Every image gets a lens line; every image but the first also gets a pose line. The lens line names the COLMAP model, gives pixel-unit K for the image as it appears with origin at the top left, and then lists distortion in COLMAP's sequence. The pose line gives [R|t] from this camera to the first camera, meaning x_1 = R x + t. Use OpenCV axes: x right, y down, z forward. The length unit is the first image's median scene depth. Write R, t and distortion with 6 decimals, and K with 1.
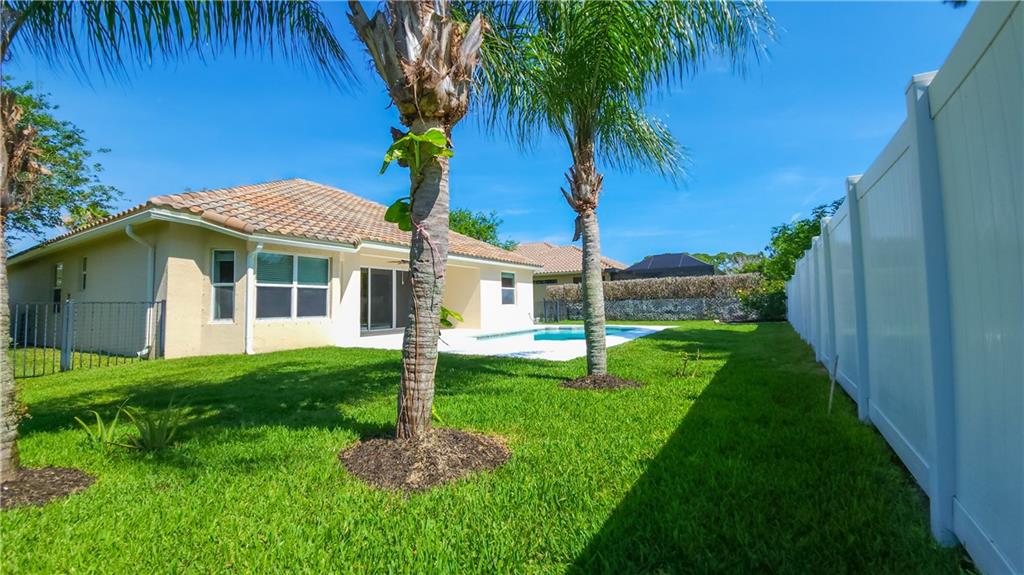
lens RADIAL K [[399.2, 0, 512.0], [0, 399.2, 287.5], [0, 0, 1]] dist [0.000053, -0.000045]
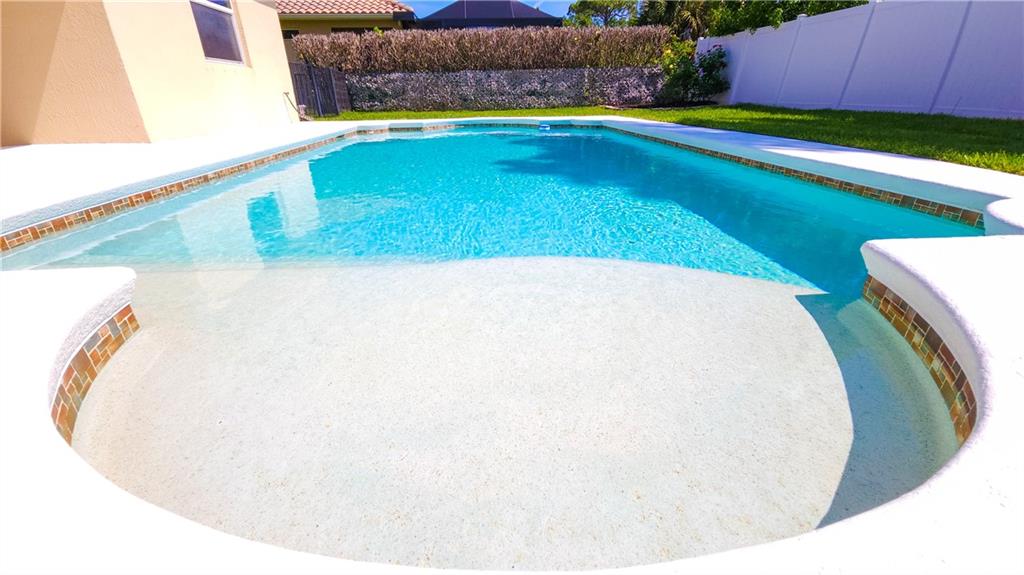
lens RADIAL K [[399.2, 0, 512.0], [0, 399.2, 287.5], [0, 0, 1]] dist [0.000053, -0.000045]
pose [[0.813690, -0.248692, 0.525416, -0.041518], [-0.026902, 0.886785, 0.461399, 0.057021], [-0.580677, -0.389570, 0.714878, 0.596992]]
